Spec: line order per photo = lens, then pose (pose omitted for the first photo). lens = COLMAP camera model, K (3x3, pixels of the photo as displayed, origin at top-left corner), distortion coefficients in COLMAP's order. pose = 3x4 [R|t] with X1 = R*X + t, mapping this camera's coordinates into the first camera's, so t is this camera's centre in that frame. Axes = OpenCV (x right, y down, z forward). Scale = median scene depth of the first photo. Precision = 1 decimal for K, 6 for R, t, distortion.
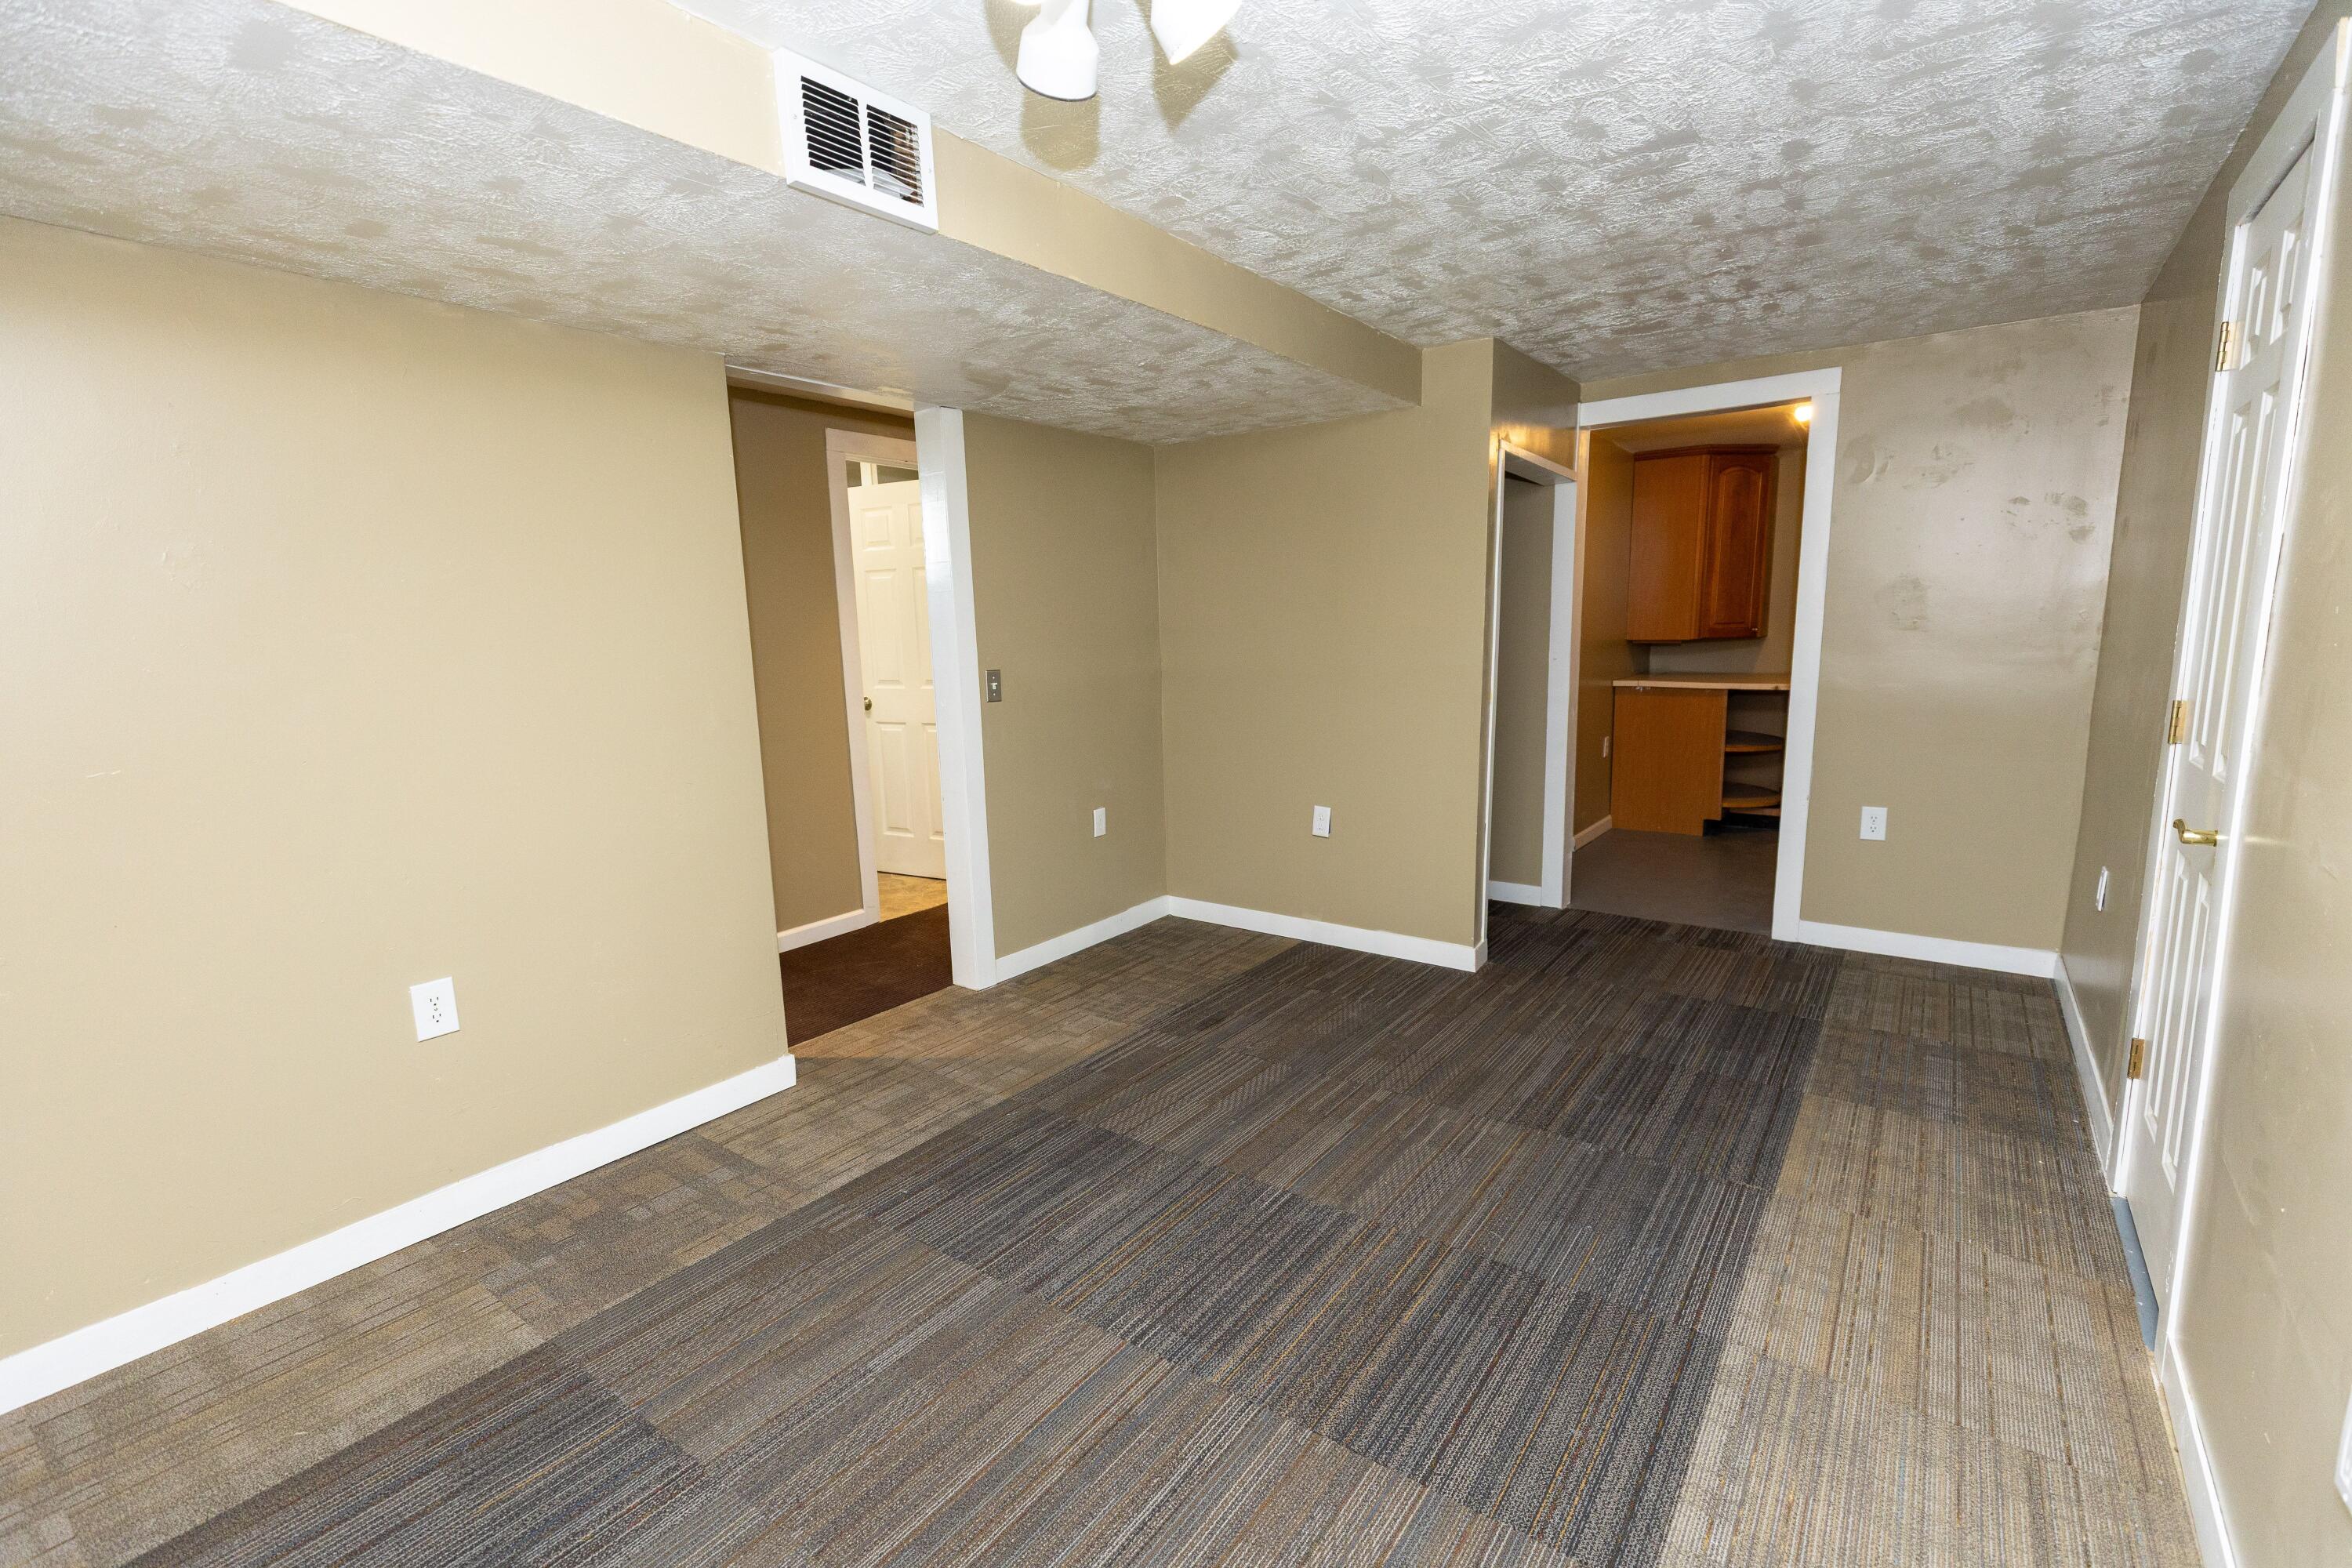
lens RADIAL K [[1052.9, 0, 1176.0], [0, 1052.9, 784.0], [0, 0, 1]] dist [-0.010361, 0.000254]
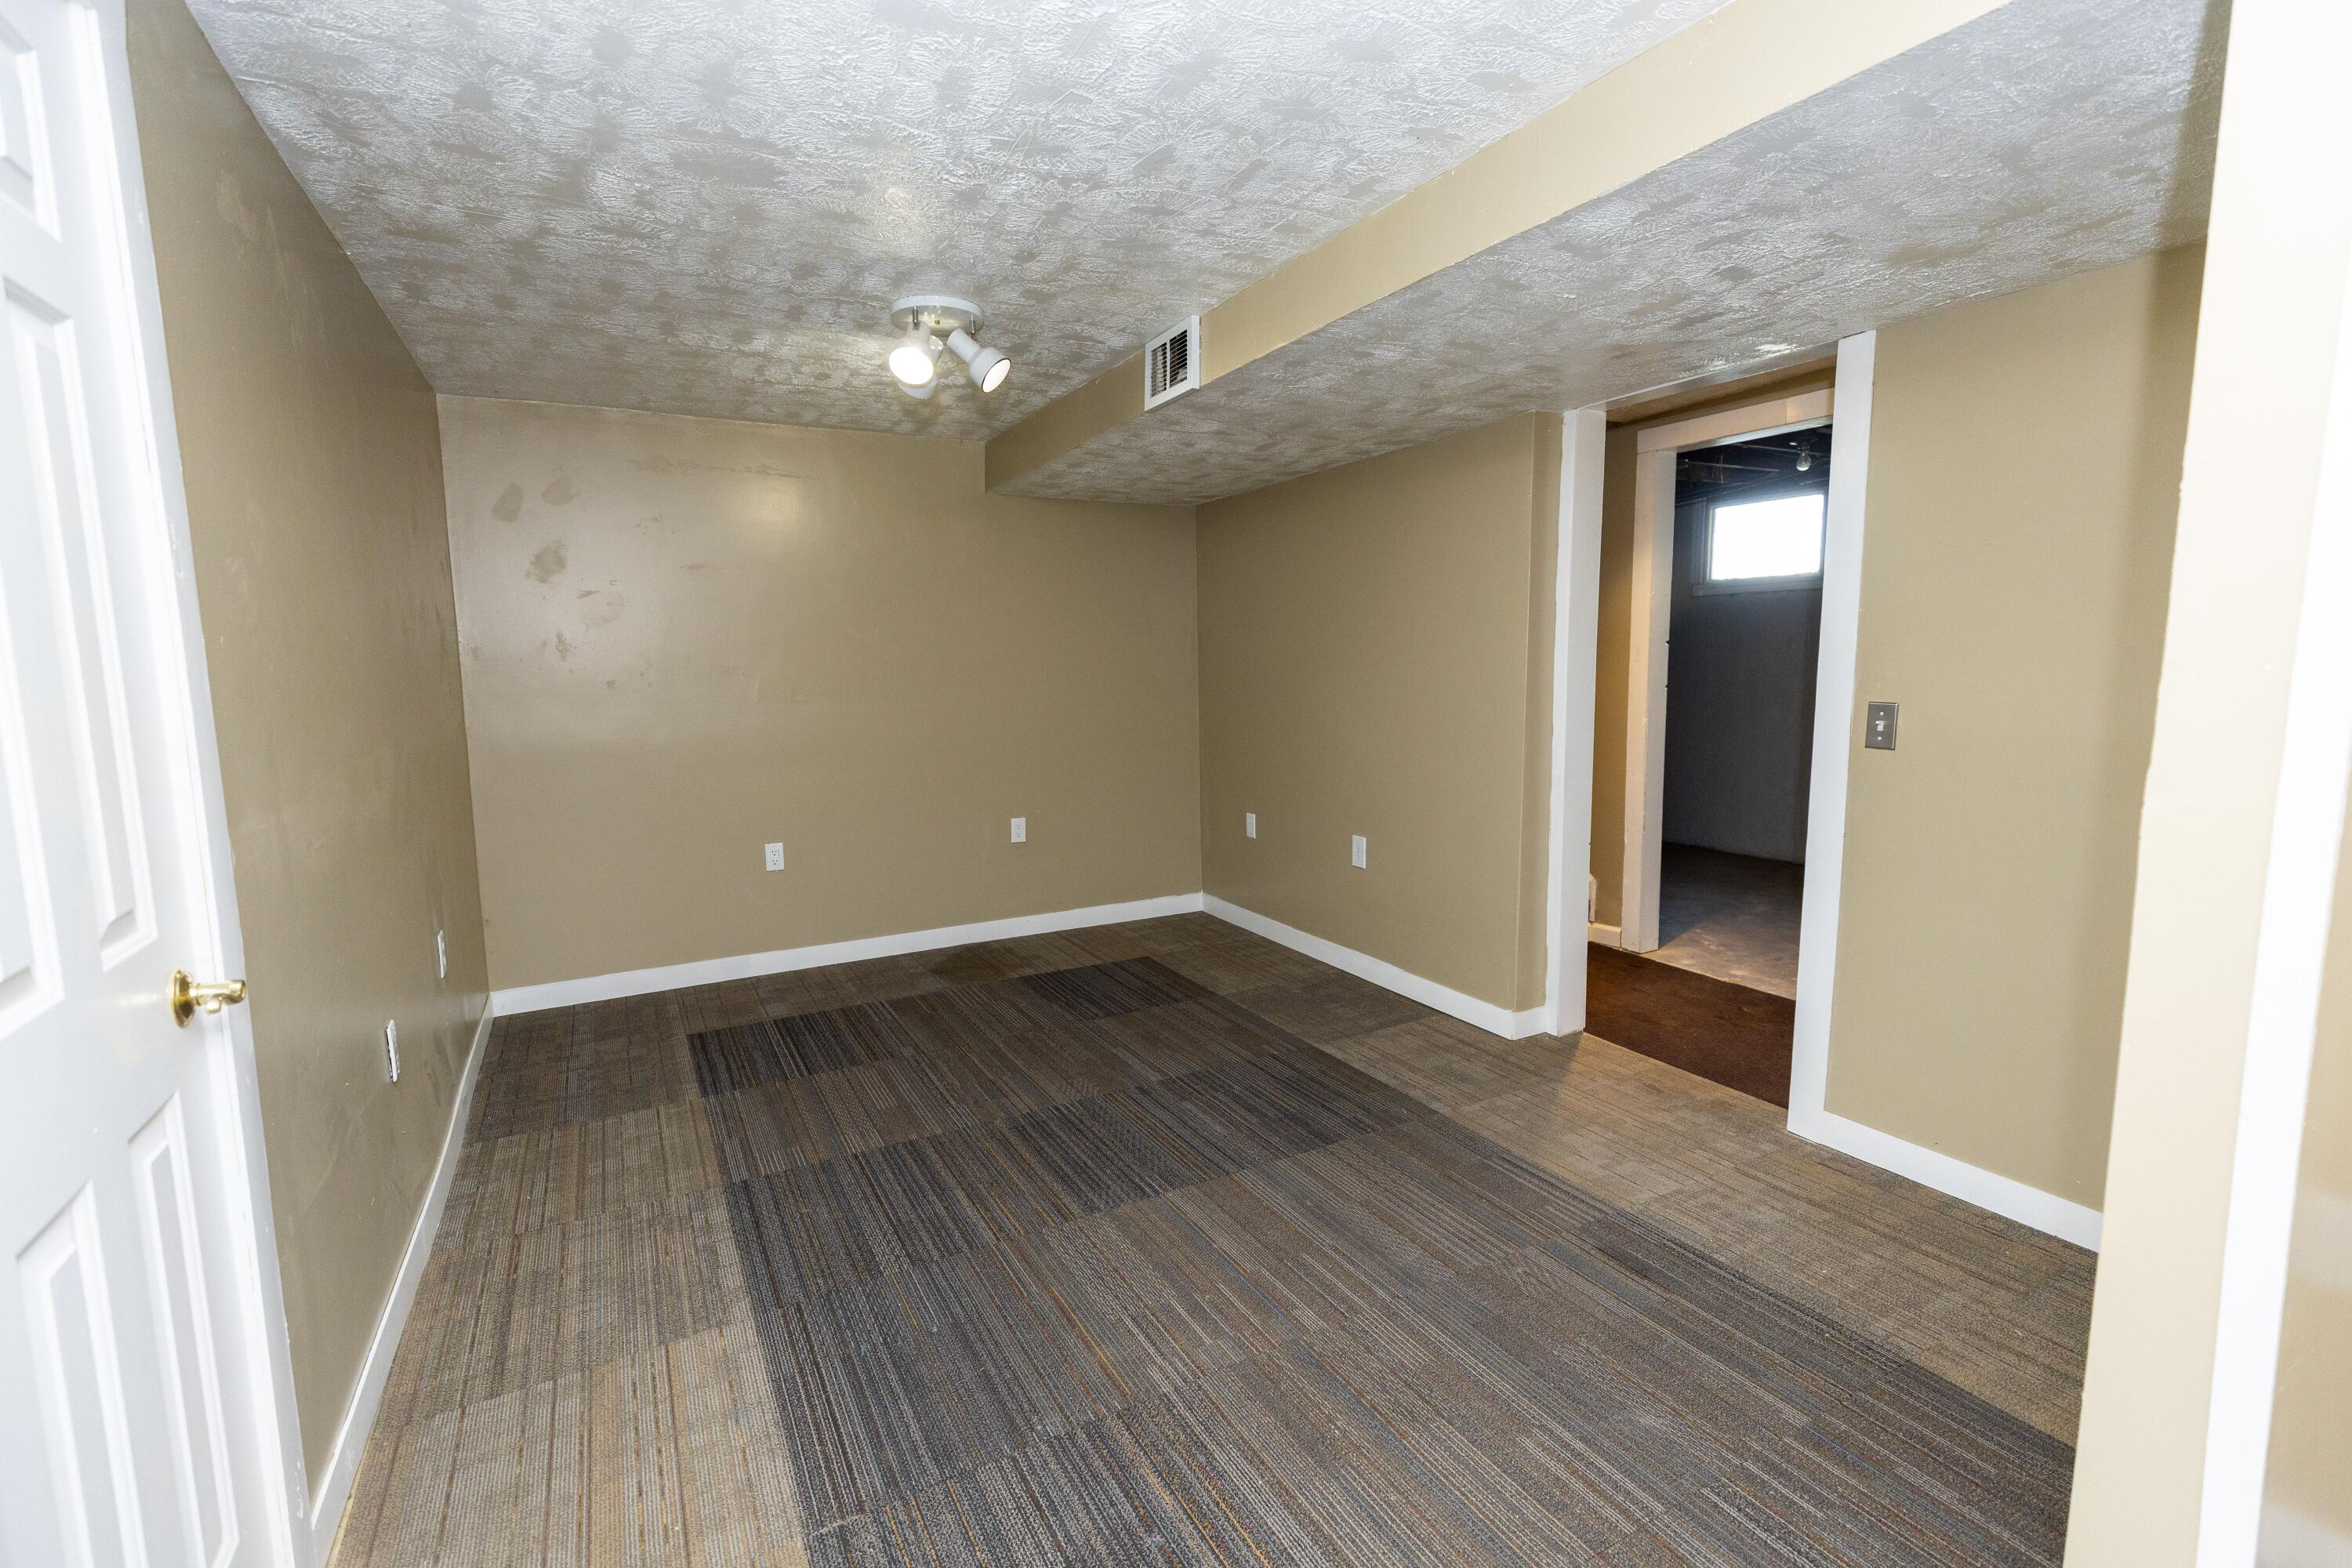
lens RADIAL K [[1052.9, 0, 1176.0], [0, 1052.9, 784.0], [0, 0, 1]] dist [-0.010361, 0.000254]
pose [[-0.426981, 0.142757, -0.892921, 0.856436], [-0.114897, 0.970891, 0.210164, -0.200772], [0.896931, 0.192330, -0.398150, 1.195897]]
